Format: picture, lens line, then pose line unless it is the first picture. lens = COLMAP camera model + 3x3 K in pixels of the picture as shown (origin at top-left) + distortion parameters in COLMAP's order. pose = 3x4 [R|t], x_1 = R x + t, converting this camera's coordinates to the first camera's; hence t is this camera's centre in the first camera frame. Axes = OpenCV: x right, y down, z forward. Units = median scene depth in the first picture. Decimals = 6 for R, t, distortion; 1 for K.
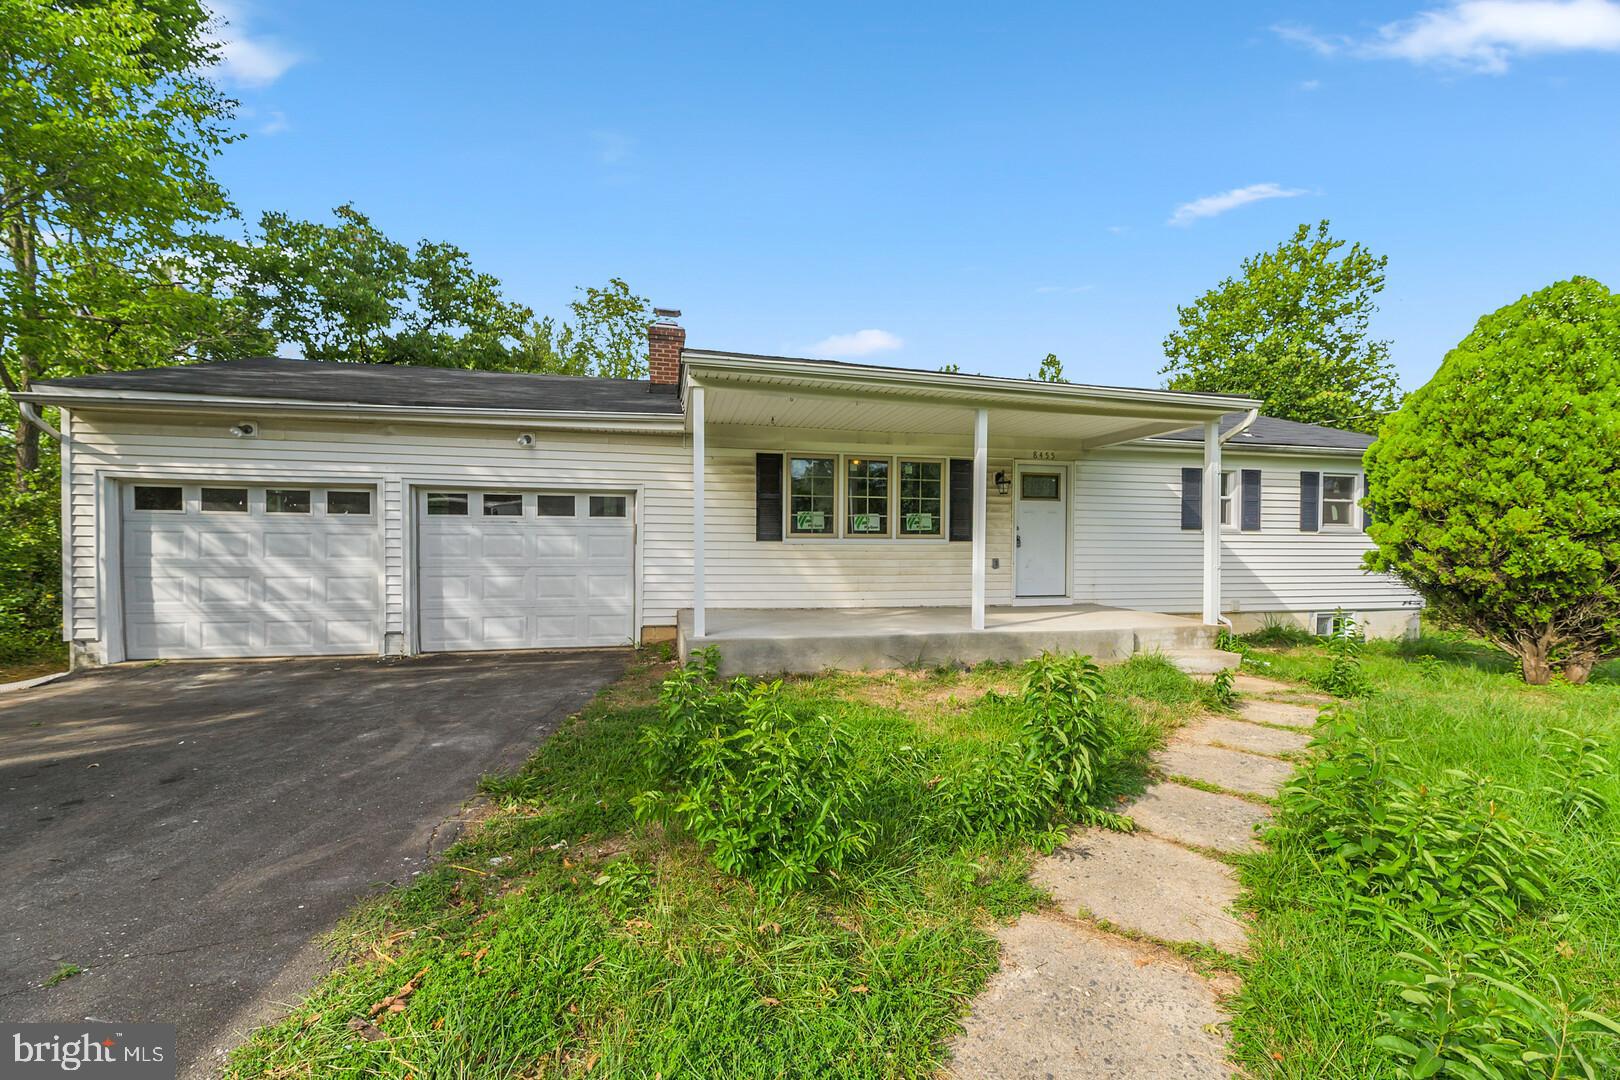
lens RADIAL K [[654.9, 0, 809.2], [0, 654.9, 555.0], [0, 0, 1]] dist [0.002310, -0.000196]
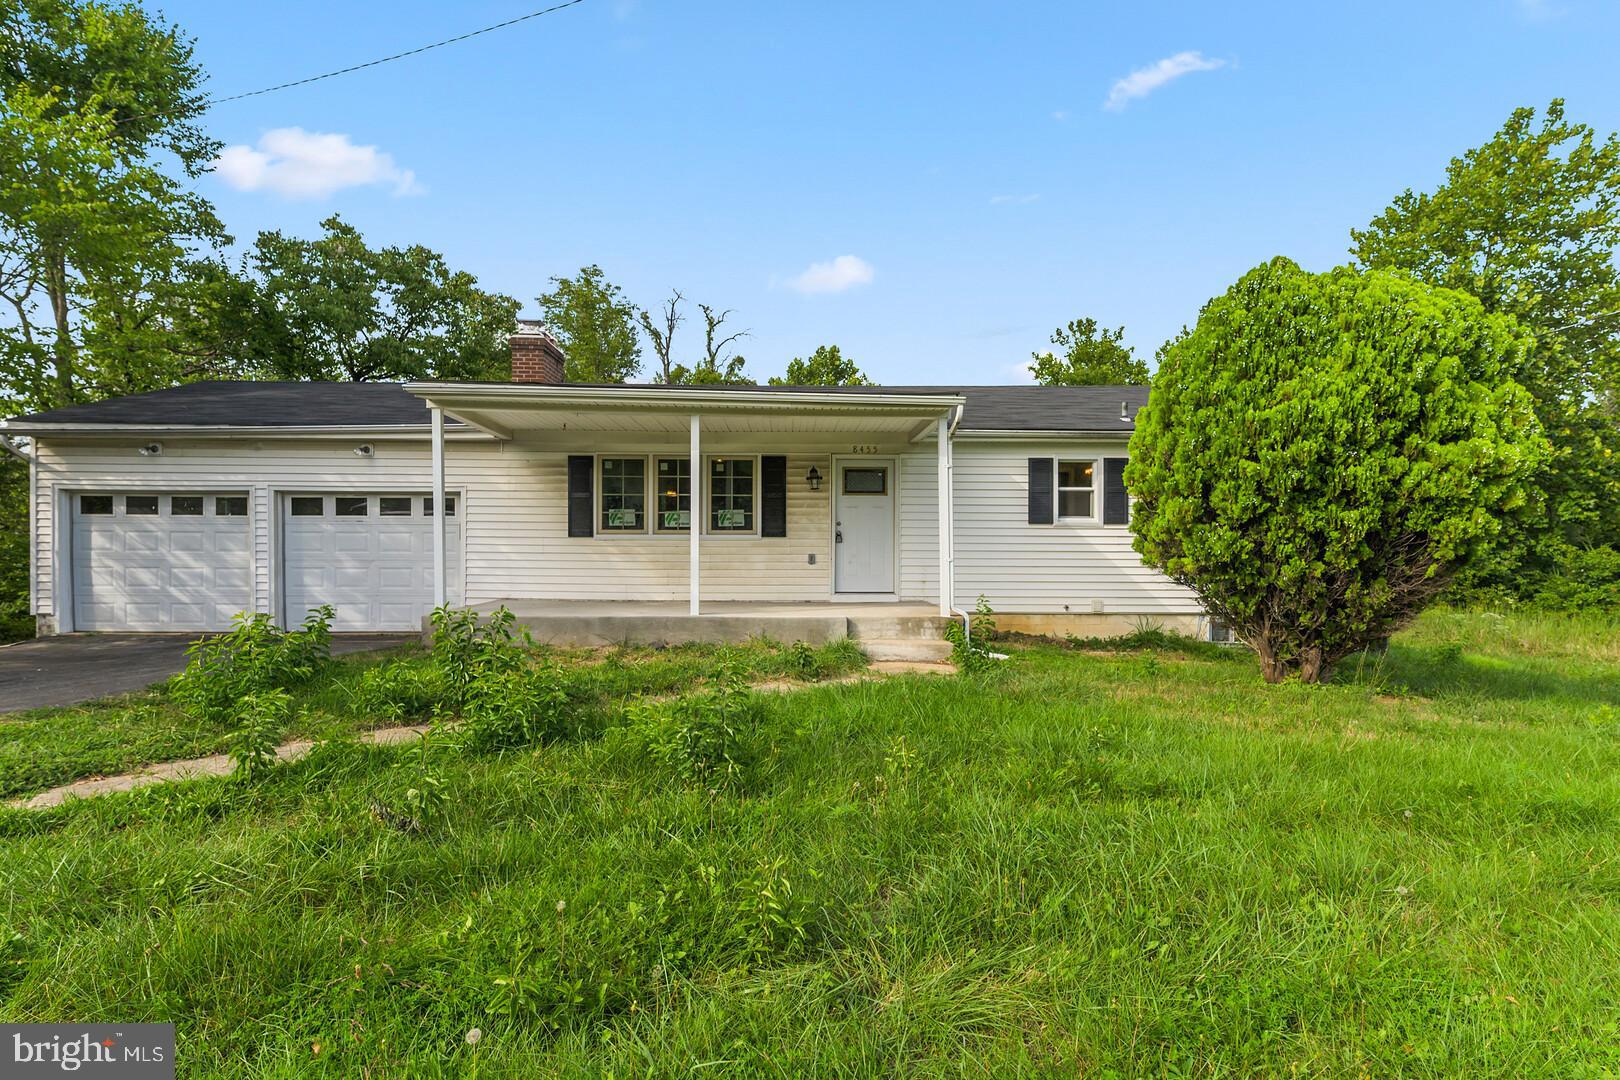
lens RADIAL K [[827.1, 0, 811.4], [0, 827.1, 556.7], [0, 0, 1]] dist [0.006207, 0.002215]
pose [[0.980312, 0.000291, -0.197452, 0.625520], [-0.001660, 0.999976, -0.006770, 0.021286], [0.197446, 0.006964, 0.980289, -0.281039]]
